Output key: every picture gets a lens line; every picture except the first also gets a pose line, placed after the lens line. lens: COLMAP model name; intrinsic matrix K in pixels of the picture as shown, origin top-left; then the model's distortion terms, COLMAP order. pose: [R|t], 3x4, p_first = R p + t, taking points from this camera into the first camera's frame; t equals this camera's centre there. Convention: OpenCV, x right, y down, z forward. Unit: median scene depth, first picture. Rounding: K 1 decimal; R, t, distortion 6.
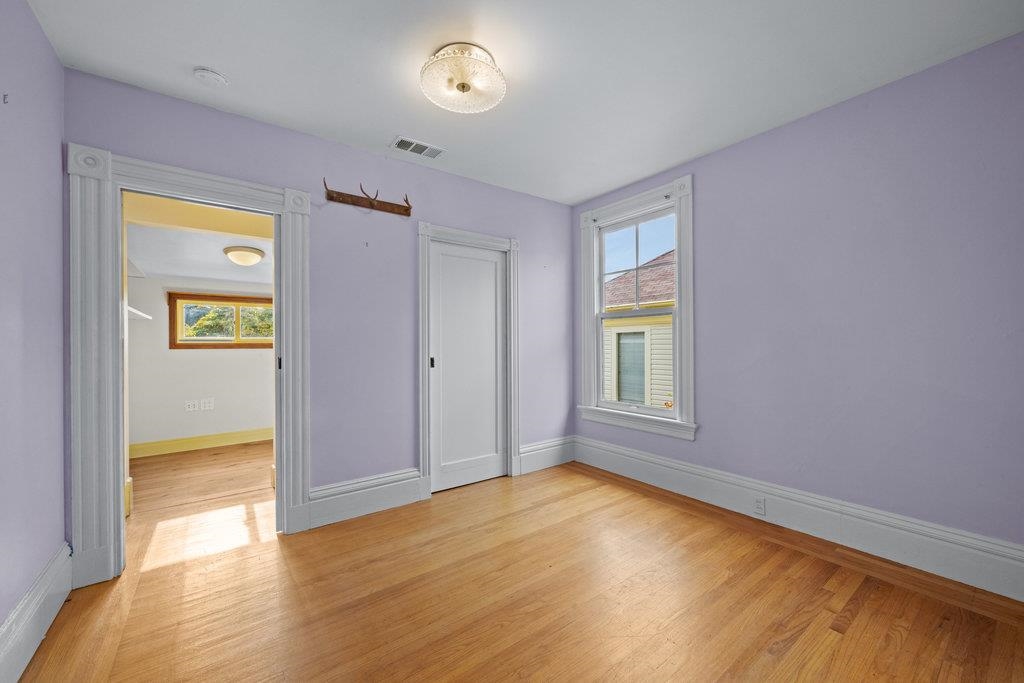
lens RADIAL K [[398.5, 0, 515.1], [0, 398.5, 341.7], [0, 0, 1]] dist [0.000103, 0.000069]
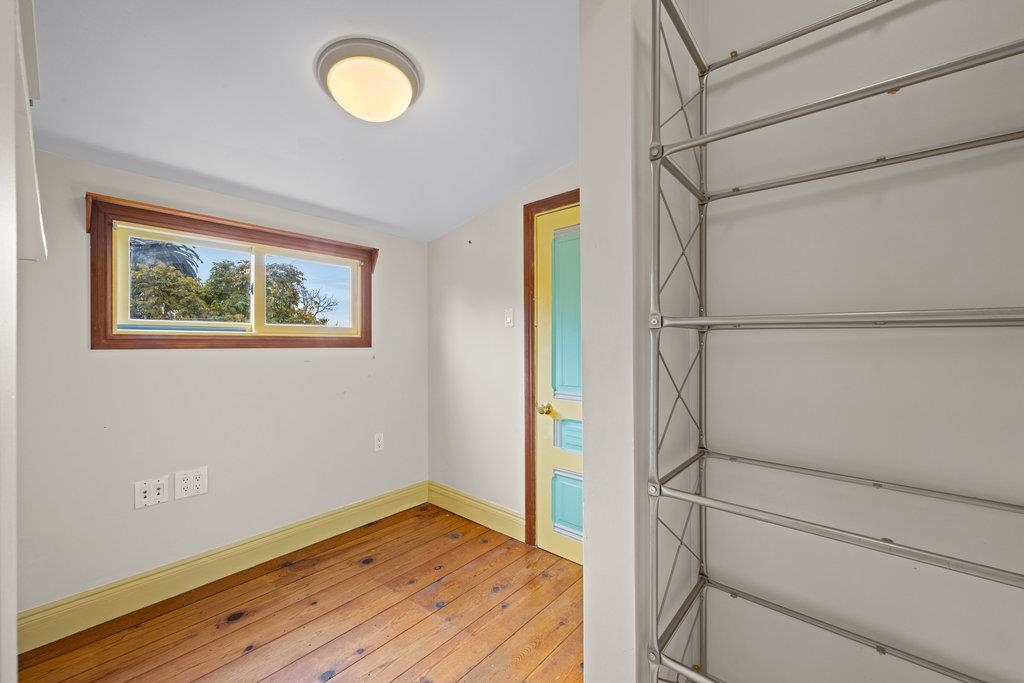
lens RADIAL K [[398.5, 0, 515.1], [0, 398.5, 341.7], [0, 0, 1]] dist [0.000103, 0.000069]
pose [[0.979587, 0.005399, 0.200947, -0.535159], [-0.005485, 0.999985, -0.000126, 0.008955], [-0.200944, -0.000979, 0.979602, 0.534952]]
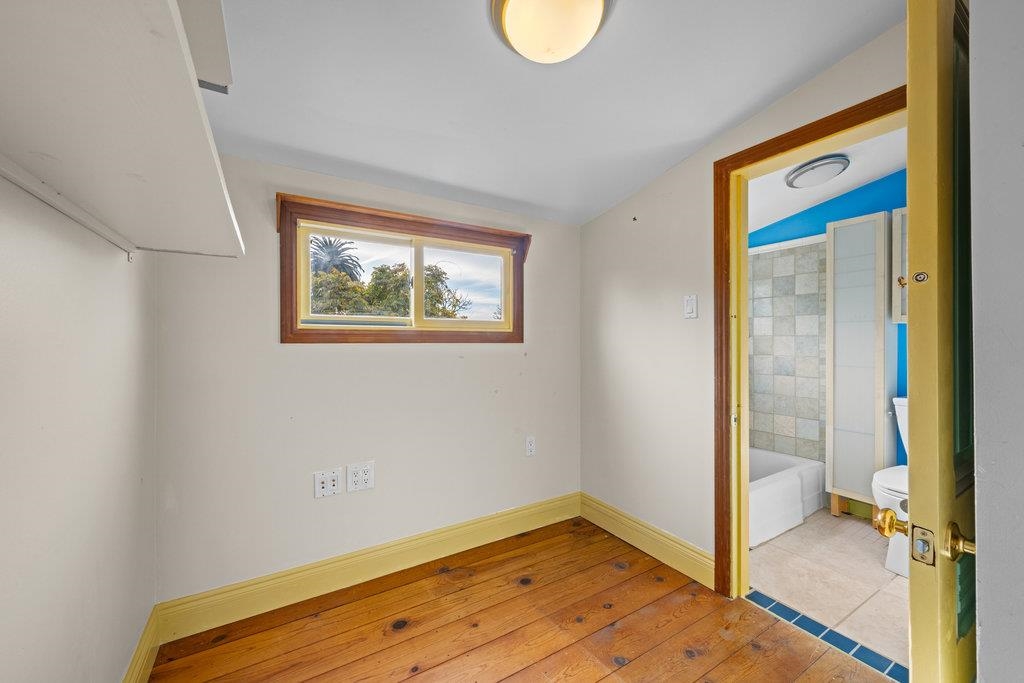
lens RADIAL K [[401.2, 0, 517.7], [0, 401.2, 340.7], [0, 0, 1]] dist [0.001840, 0.000076]
pose [[0.995271, 0.005804, -0.096969, -0.578800], [-0.005292, 0.999971, 0.005530, 0.012254], [0.096998, -0.004991, 0.995272, 0.609668]]
